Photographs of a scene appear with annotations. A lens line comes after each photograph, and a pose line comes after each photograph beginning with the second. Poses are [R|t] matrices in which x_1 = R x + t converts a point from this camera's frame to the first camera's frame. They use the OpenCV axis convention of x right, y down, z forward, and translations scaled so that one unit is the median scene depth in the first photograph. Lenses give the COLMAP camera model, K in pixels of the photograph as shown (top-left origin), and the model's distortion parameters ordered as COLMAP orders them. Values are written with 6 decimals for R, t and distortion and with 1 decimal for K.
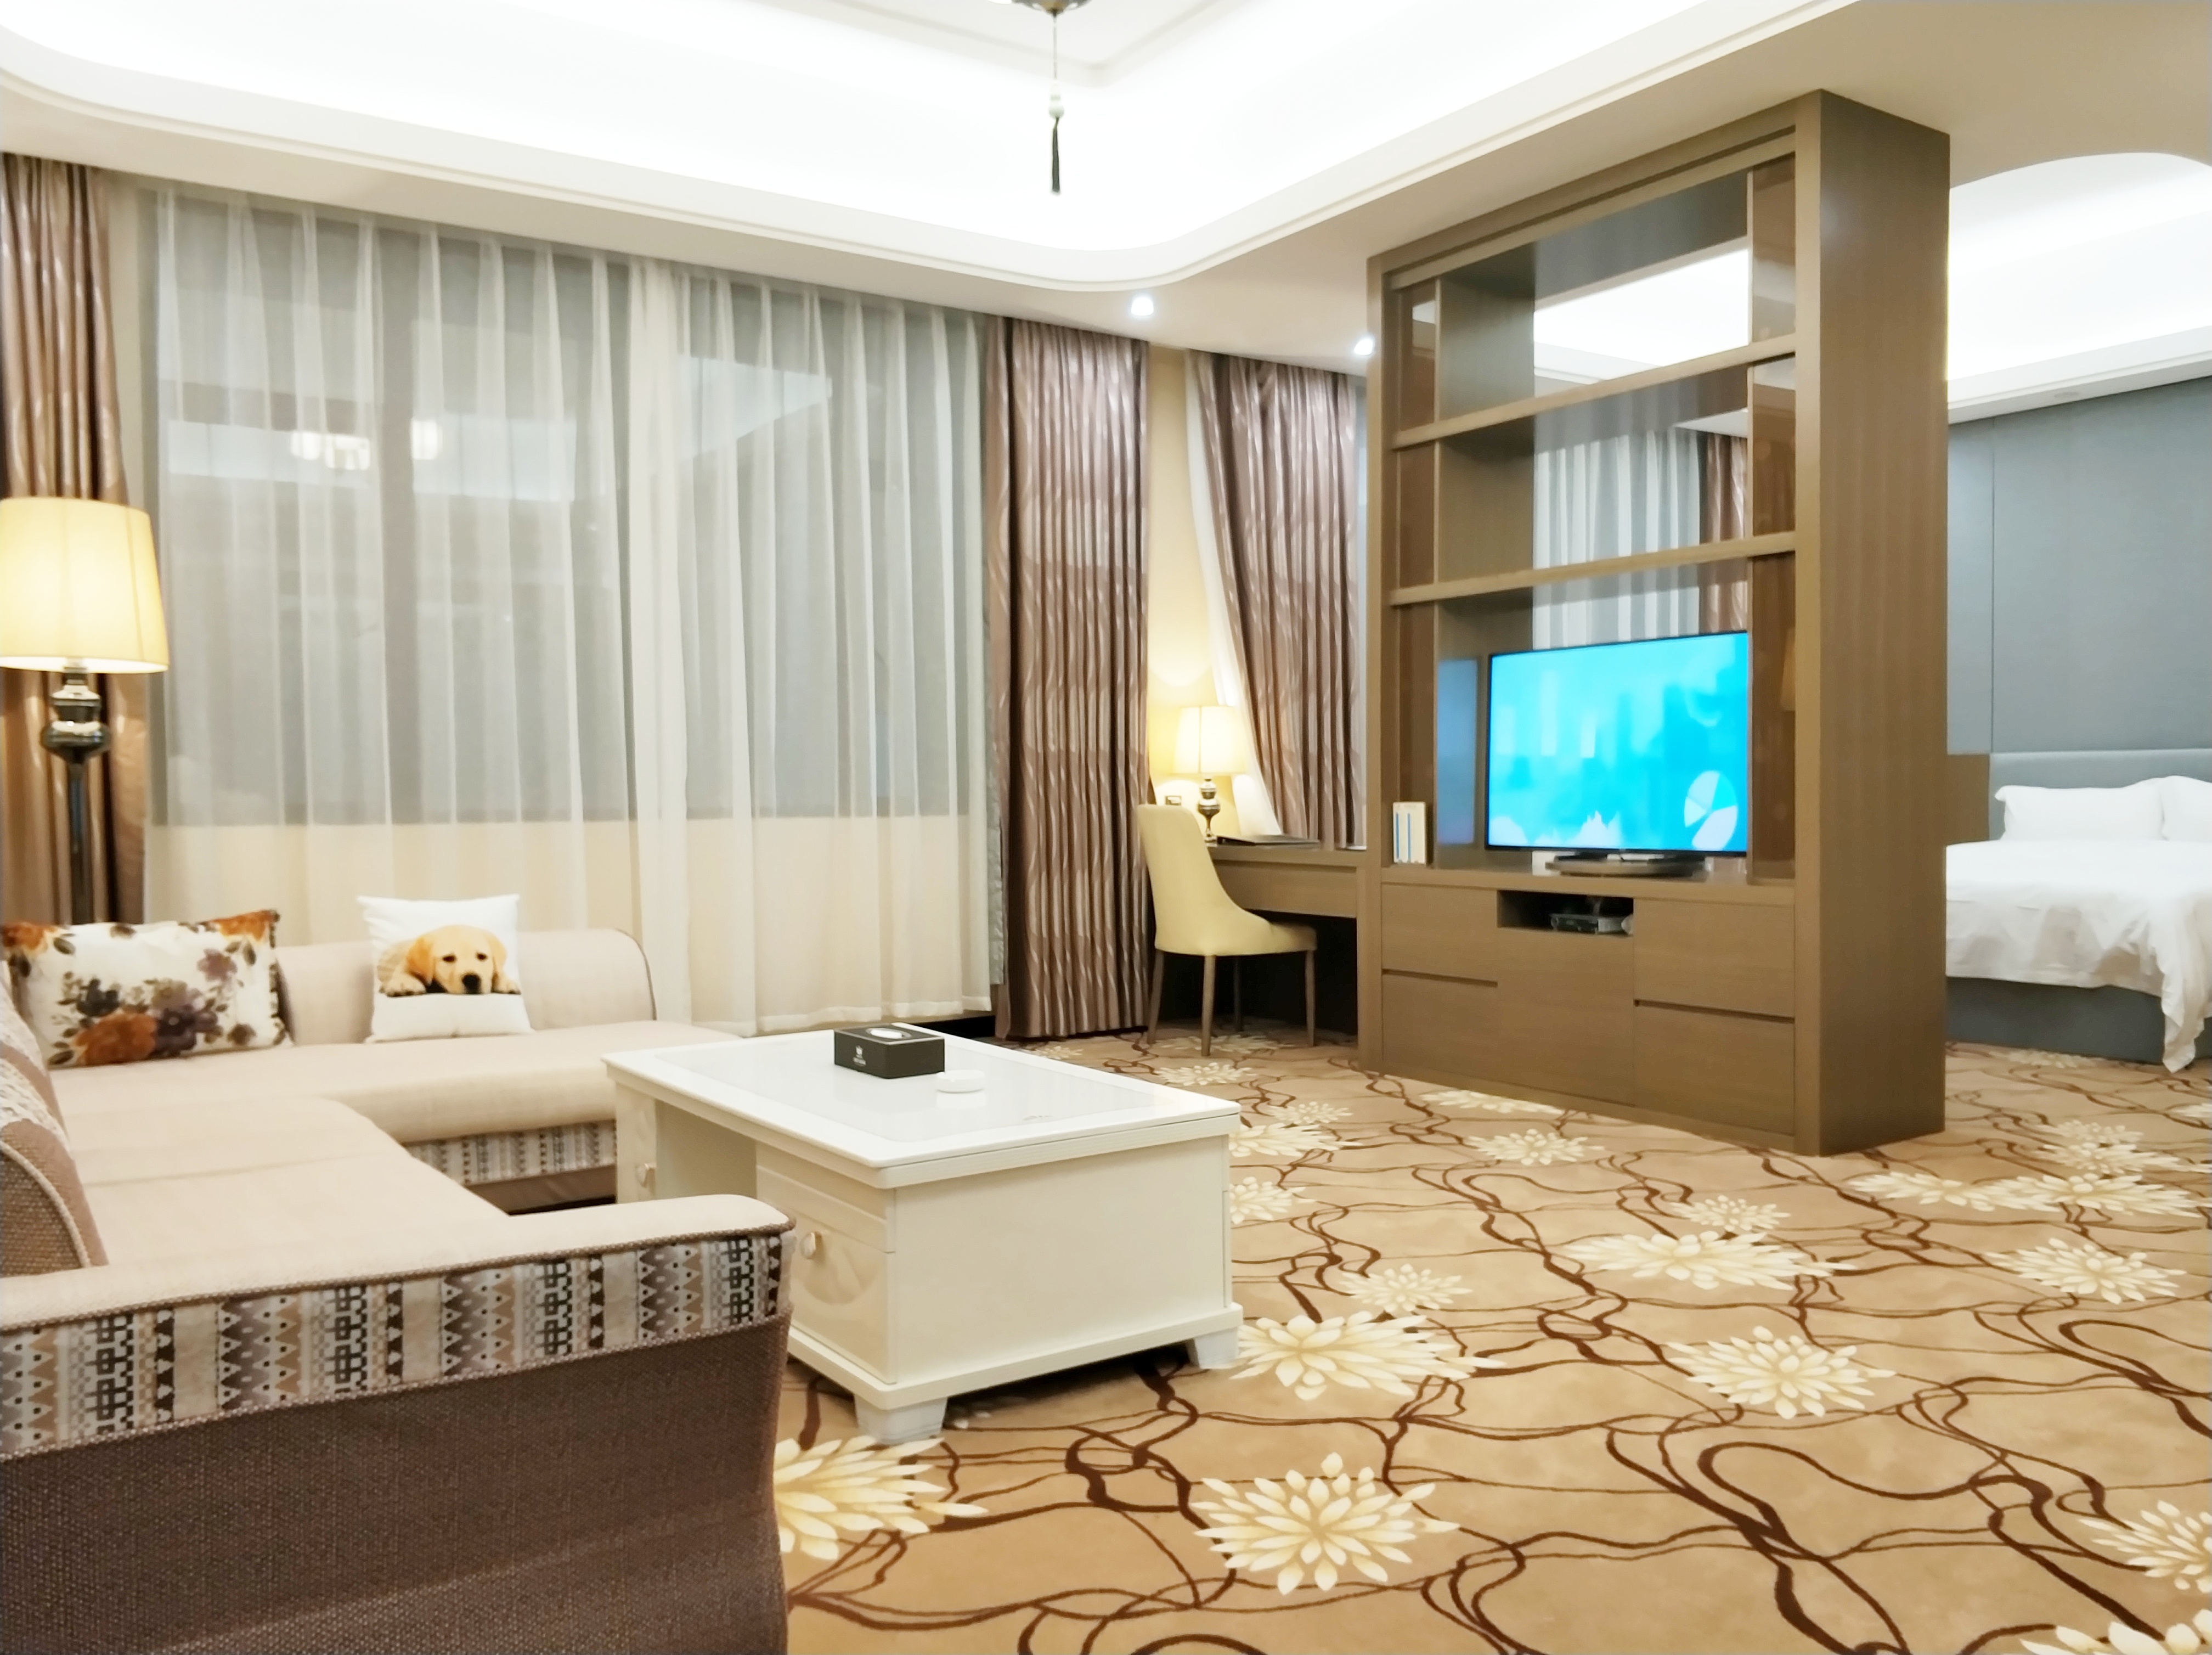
lens RADIAL K [[1774.6, 0, 1106.0], [0, 1774.6, 827.5], [0, 0, 1]] dist [0.054594, 0.000748]
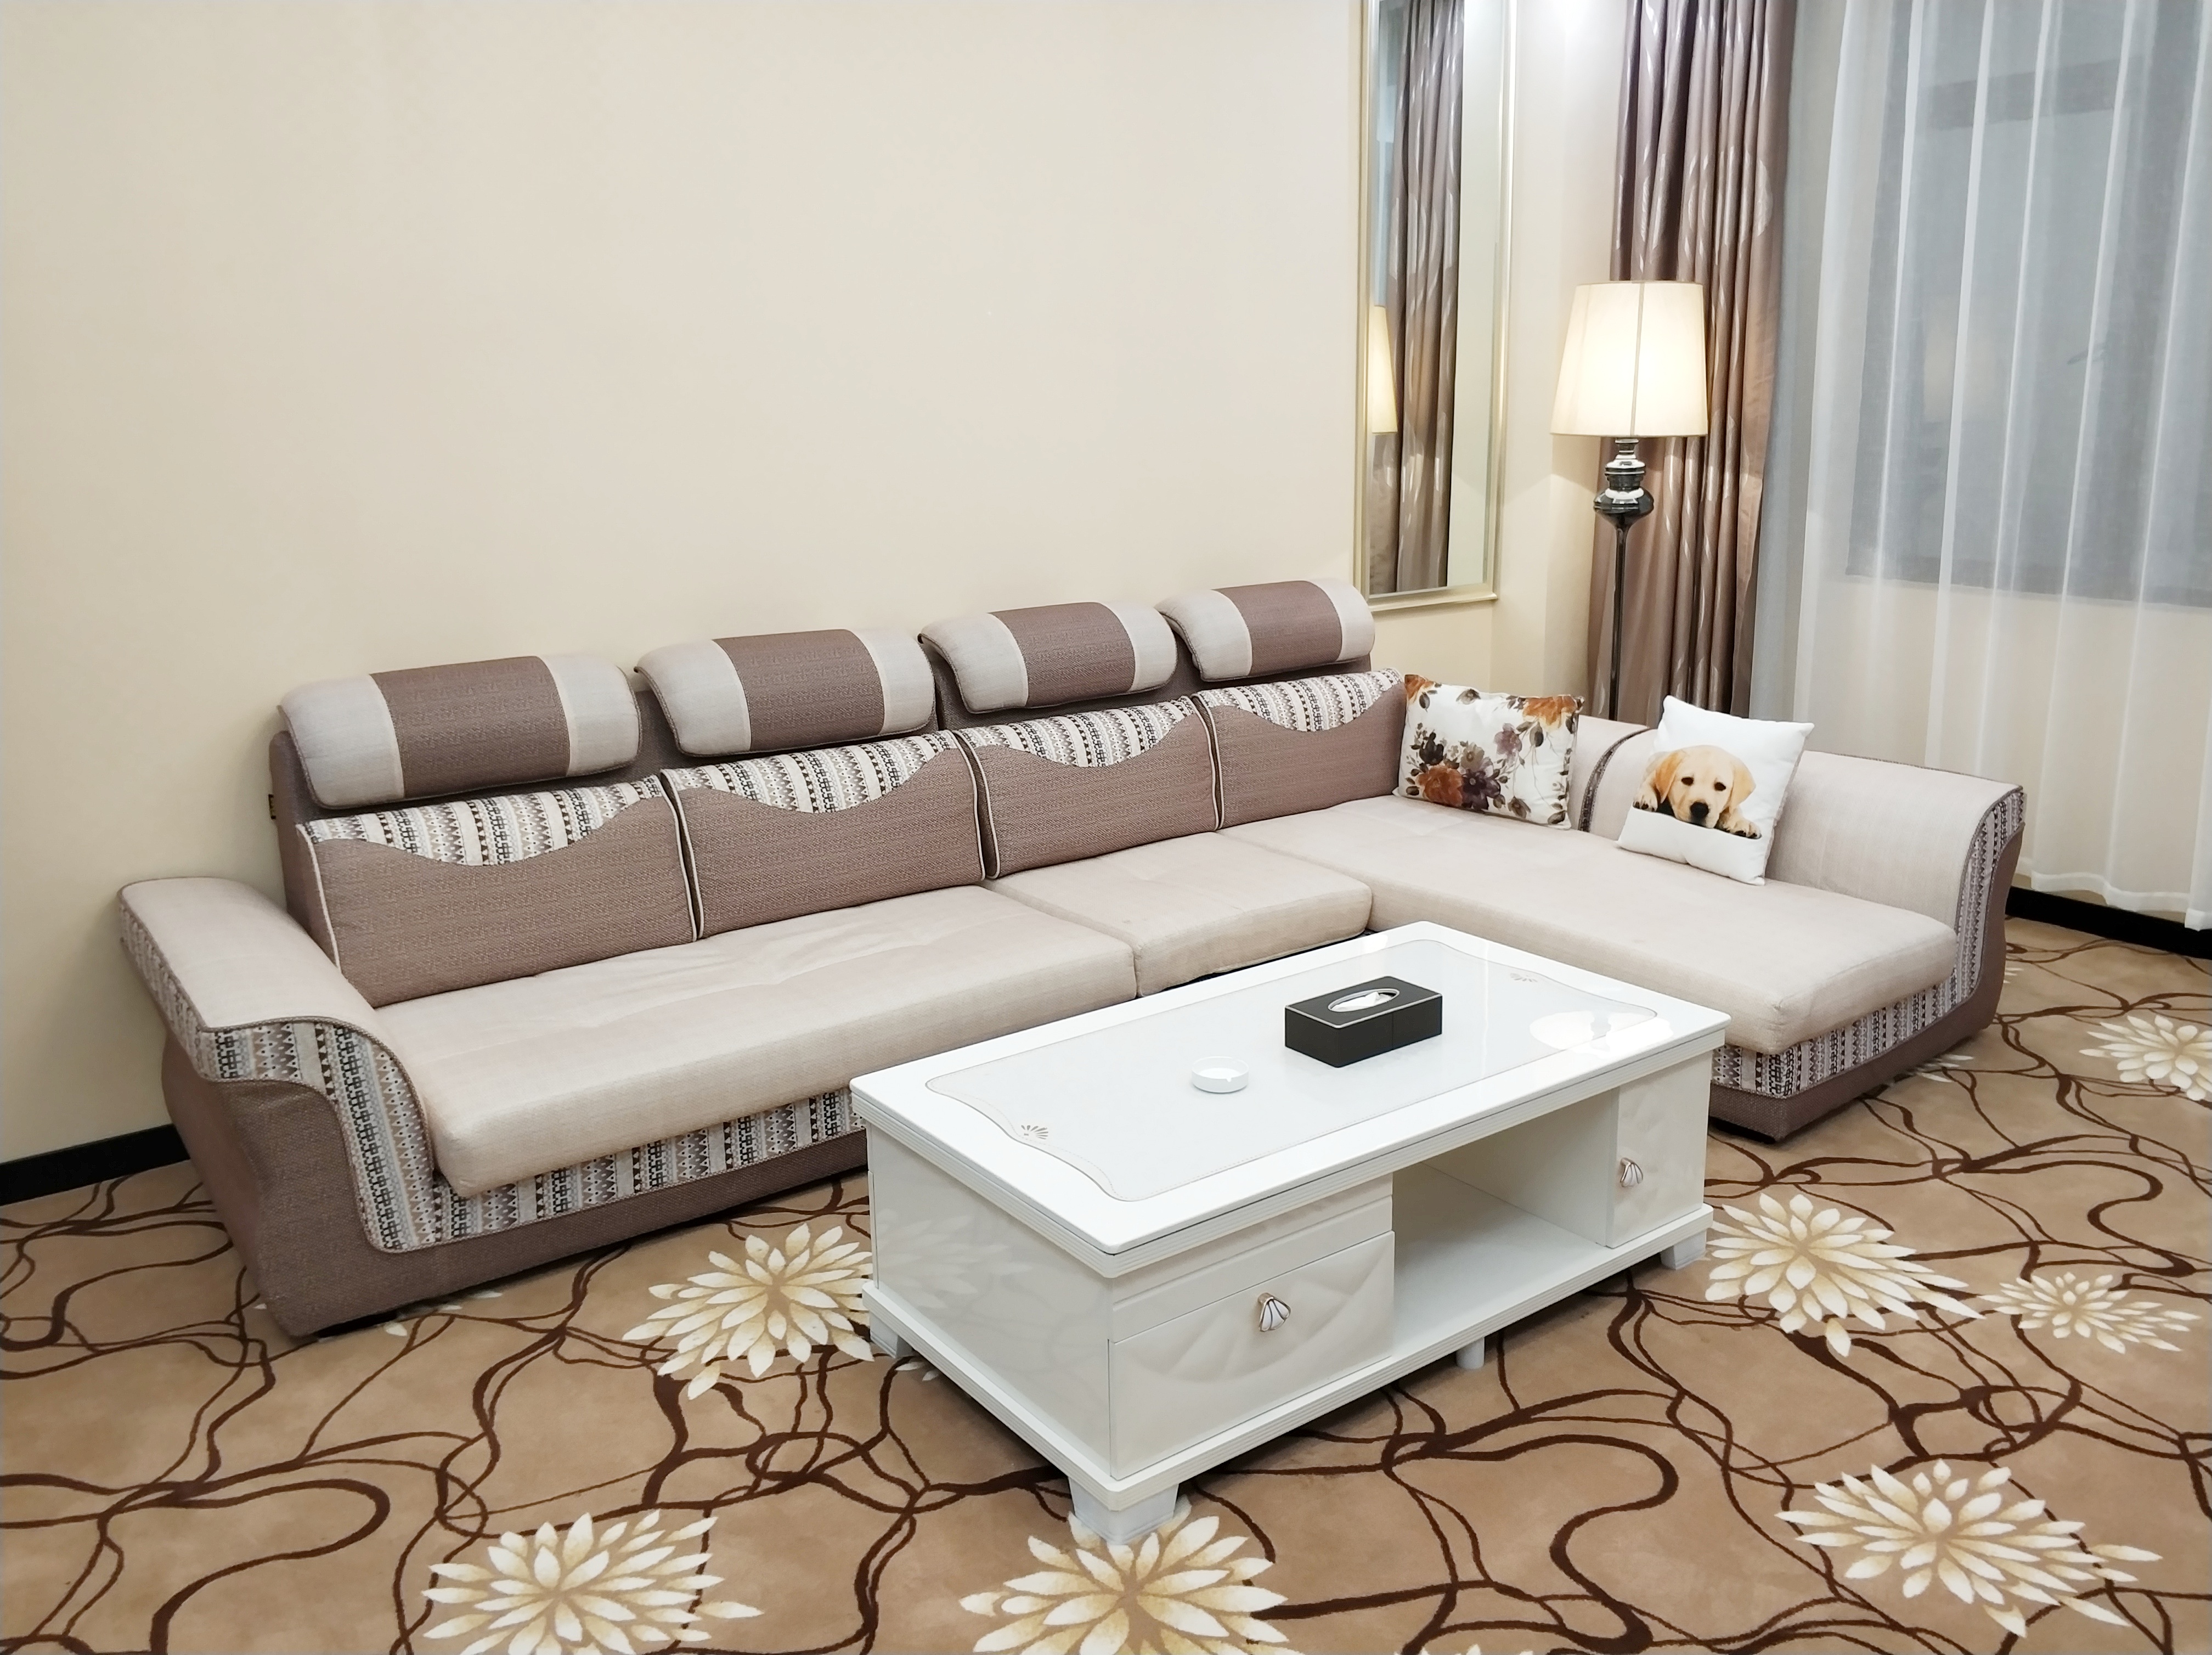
lens RADIAL K [[1721.7, 0, 1106.0], [0, 1721.7, 827.5], [0, 0, 1]] dist [-0.006329, 0.000536]
pose [[0.041455, 0.255212, -0.965996, 0.523741], [-0.003213, 0.966856, 0.255301, -0.139623], [0.999135, -0.007480, 0.040901, 0.716338]]
